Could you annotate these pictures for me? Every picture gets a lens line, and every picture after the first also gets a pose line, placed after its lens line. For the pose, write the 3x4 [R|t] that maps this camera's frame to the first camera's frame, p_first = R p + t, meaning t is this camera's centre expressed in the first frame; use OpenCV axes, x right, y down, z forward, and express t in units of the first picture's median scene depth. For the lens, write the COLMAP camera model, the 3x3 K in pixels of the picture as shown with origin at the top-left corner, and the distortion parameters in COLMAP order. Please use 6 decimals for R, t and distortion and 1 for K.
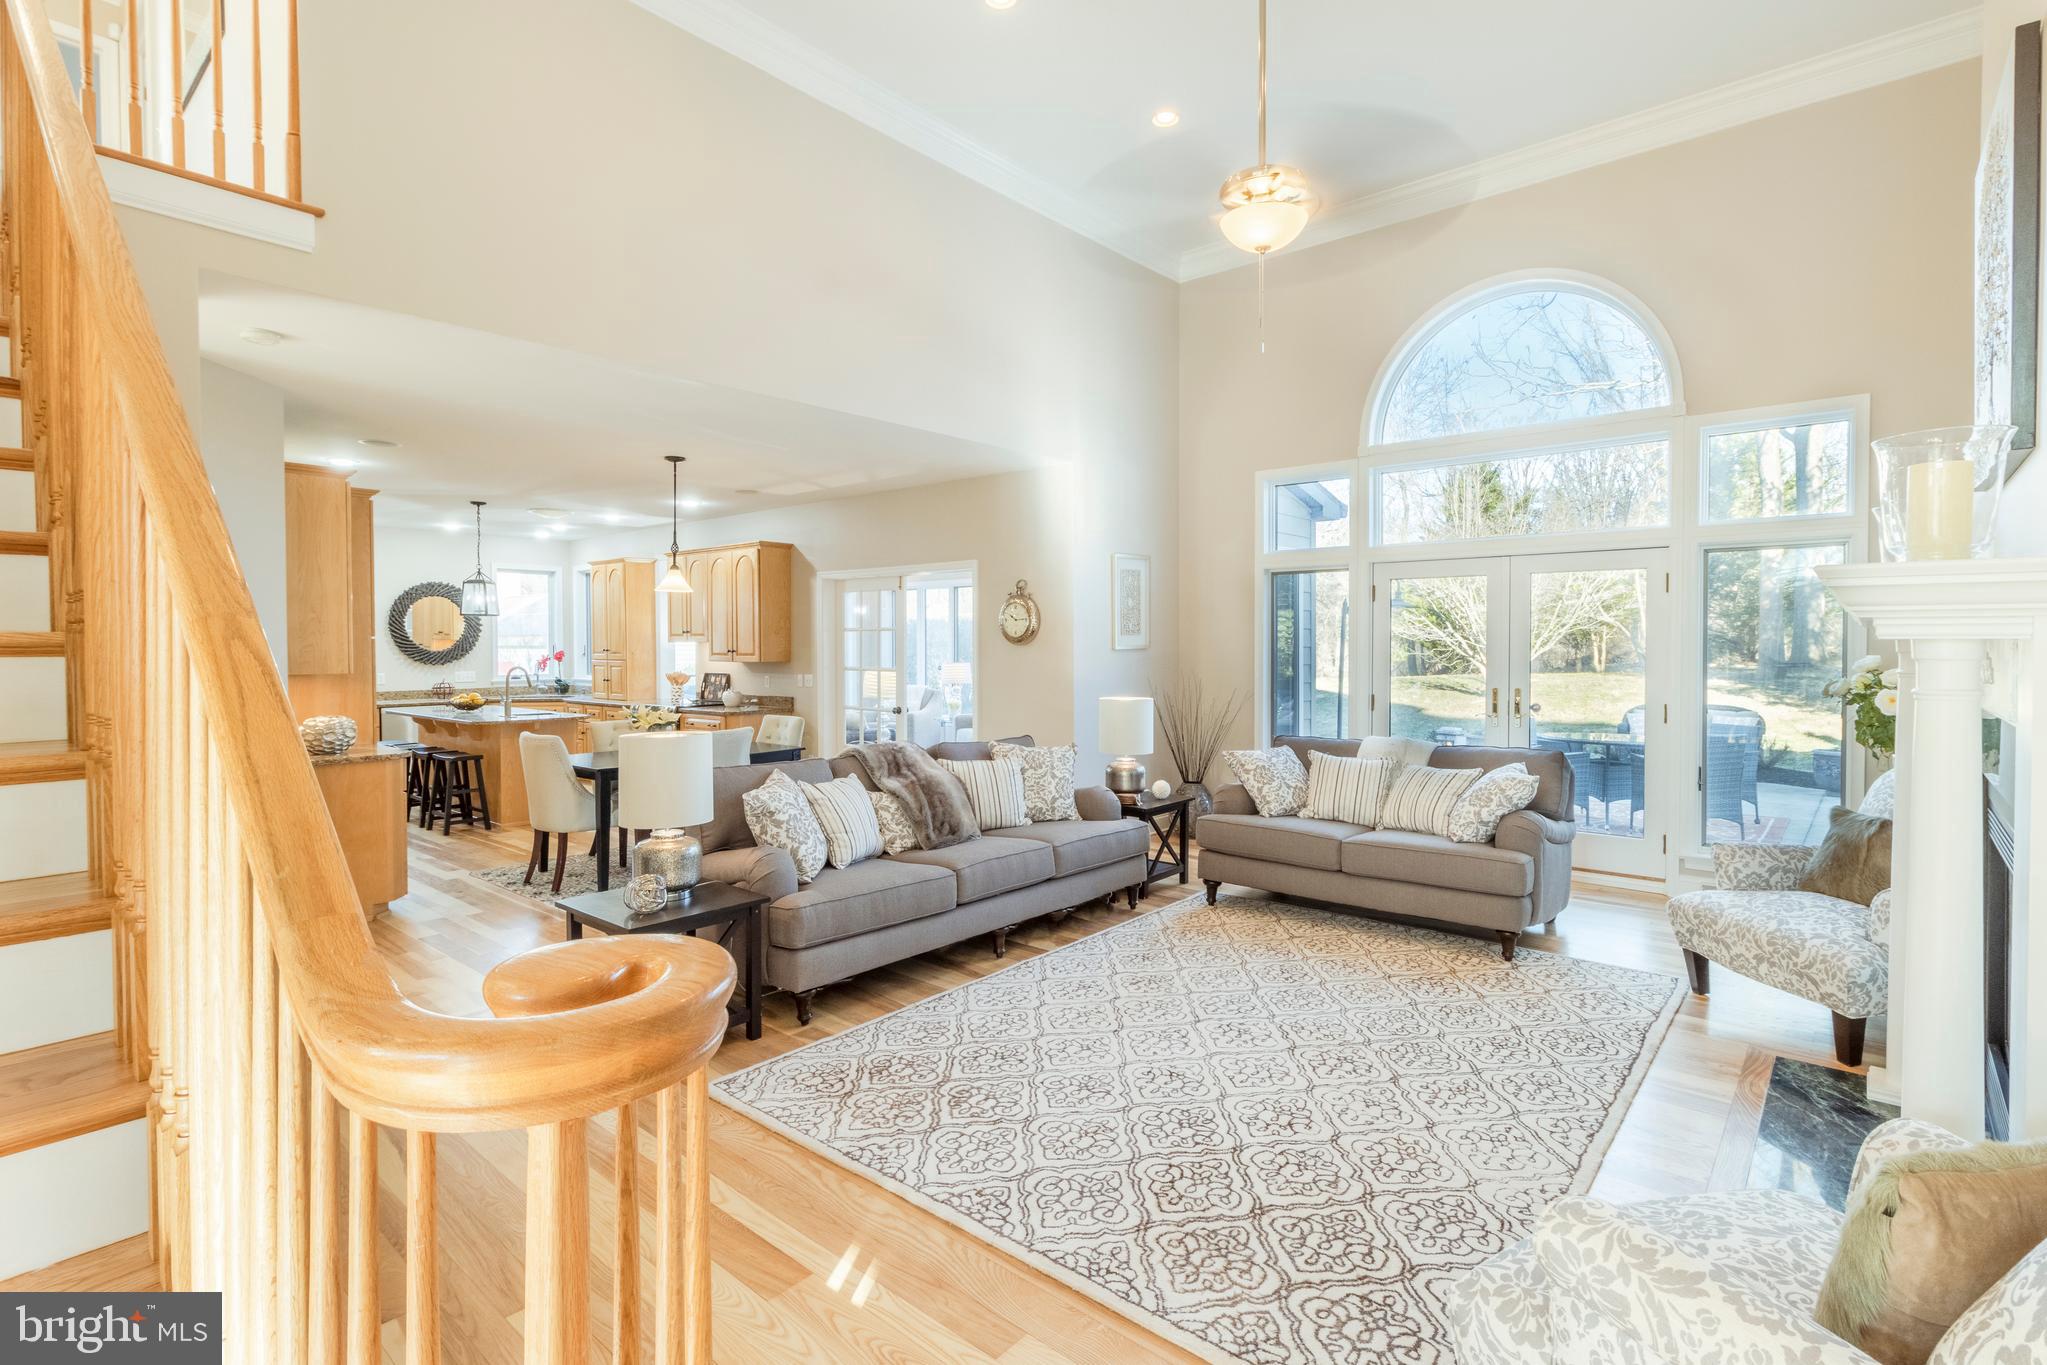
lens RADIAL K [[965.6, 0, 1027.0], [0, 965.6, 669.3], [0, 0, 1]] dist [0.001758, 0.000511]
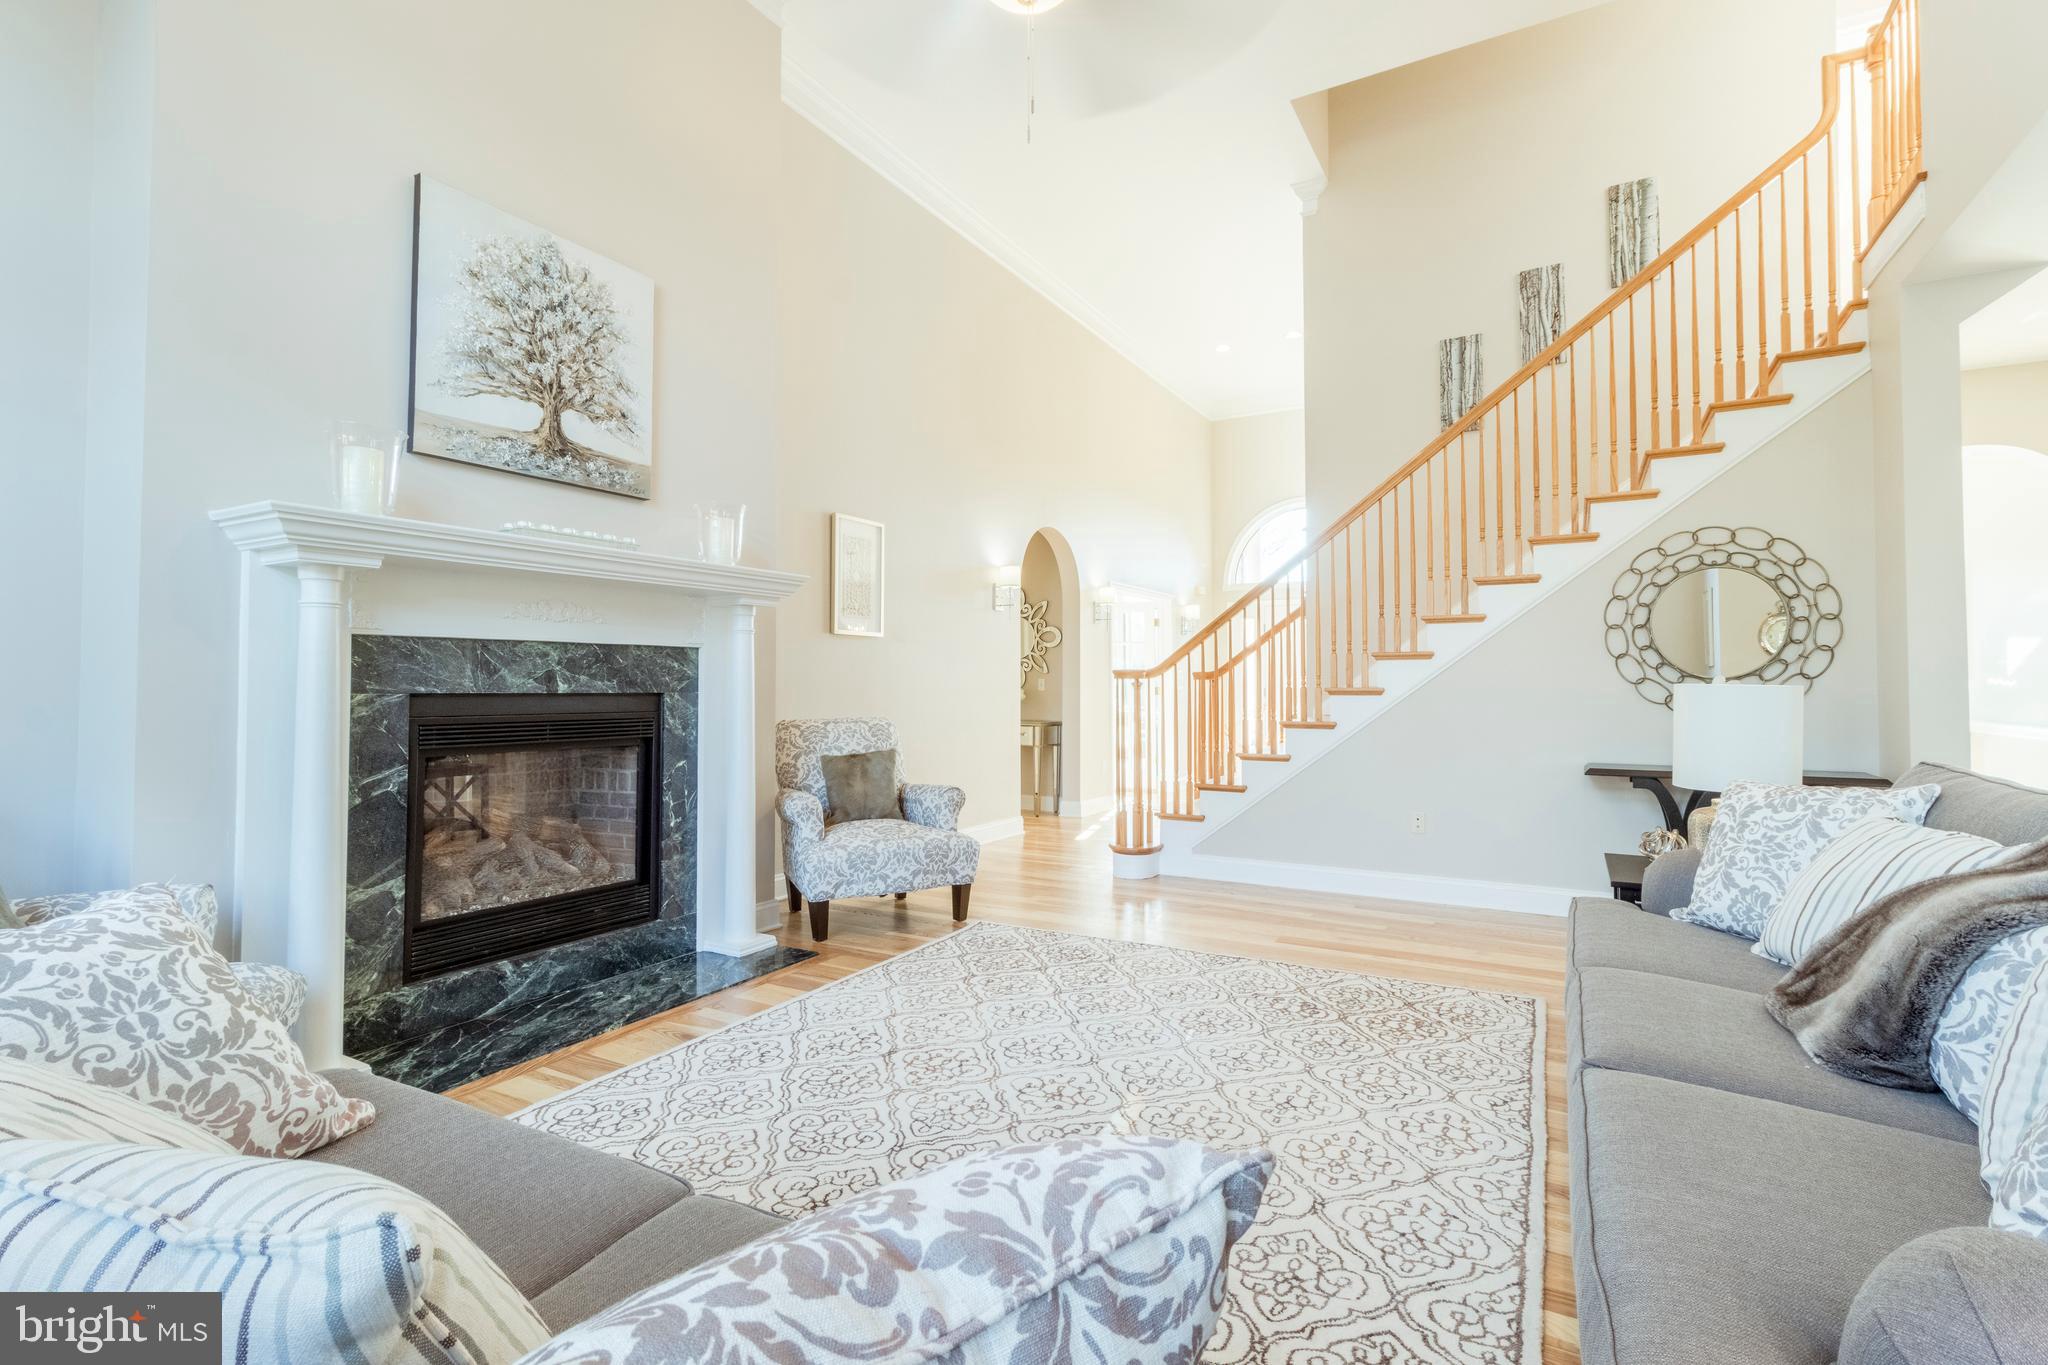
lens RADIAL K [[951.0, 0, 1029.5], [0, 951.0, 665.7], [0, 0, 1]] dist [0.003983, 0.001593]
pose [[-0.979414, -0.000044, -0.201863, 0.463771], [-0.001763, 0.999964, 0.008336, 0.054607], [0.201855, 0.008520, -0.979378, 2.028401]]
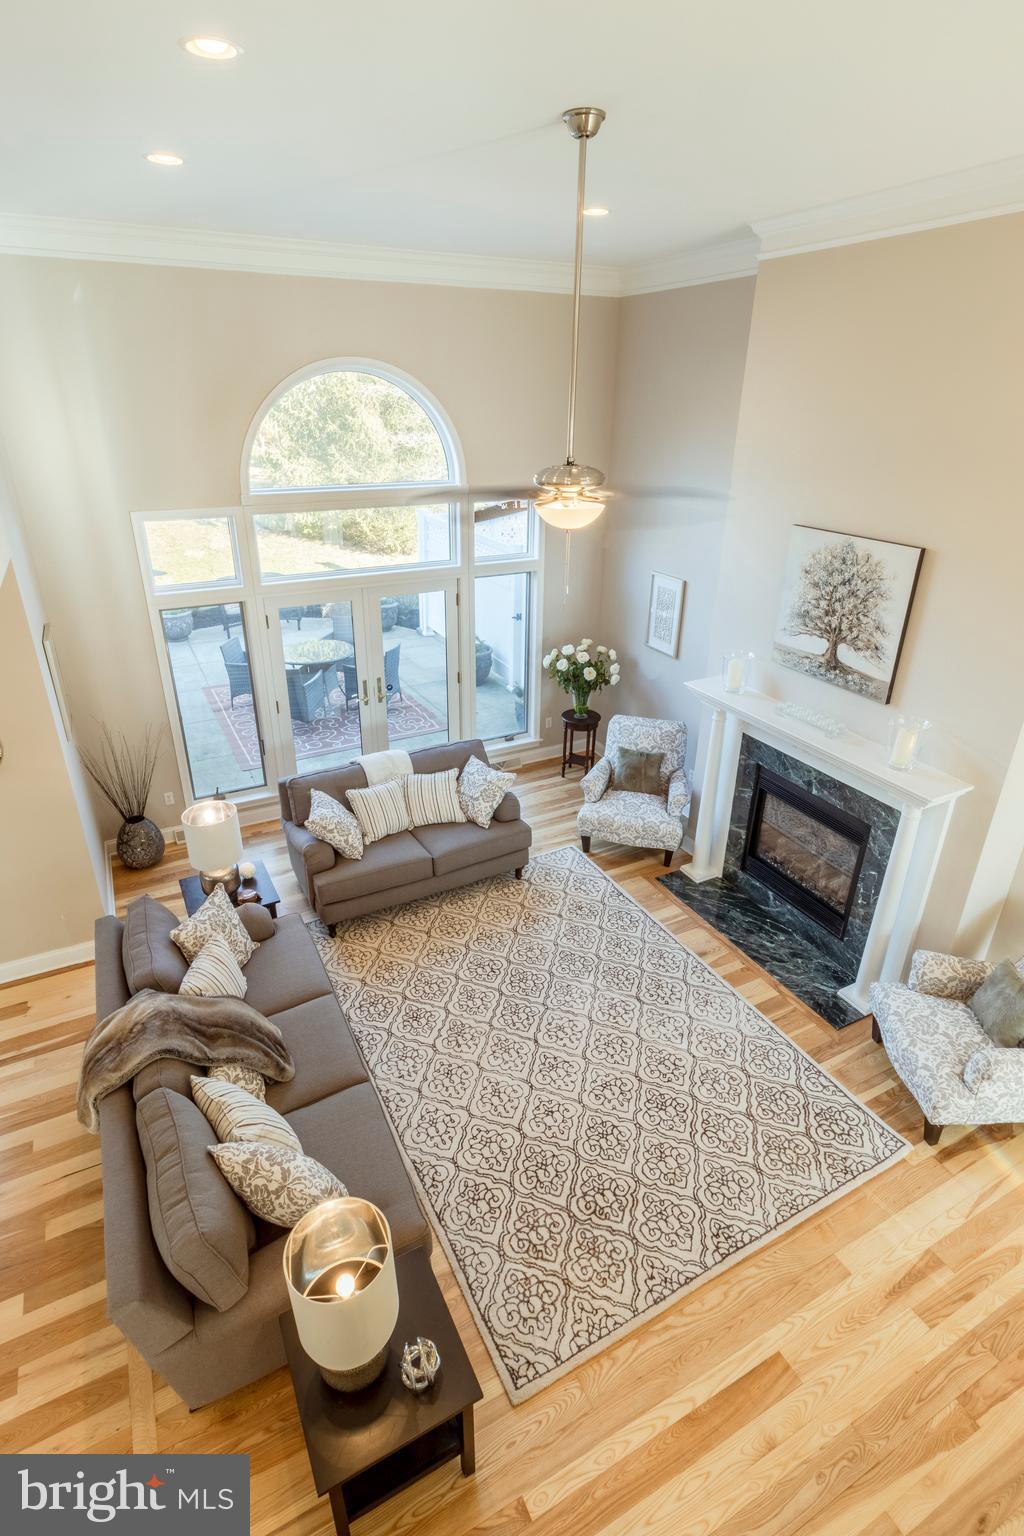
lens RADIAL K [[761.1, 0, 495.8], [0, 761.1, 757.7], [0, 0, 1]] dist [0.001182, 0.000336]
pose [[0.381167, -0.395076, 0.835839, -0.849994], [0.024357, 0.908070, 0.418111, -0.692395], [-0.924185, -0.139012, 0.355749, 0.846380]]
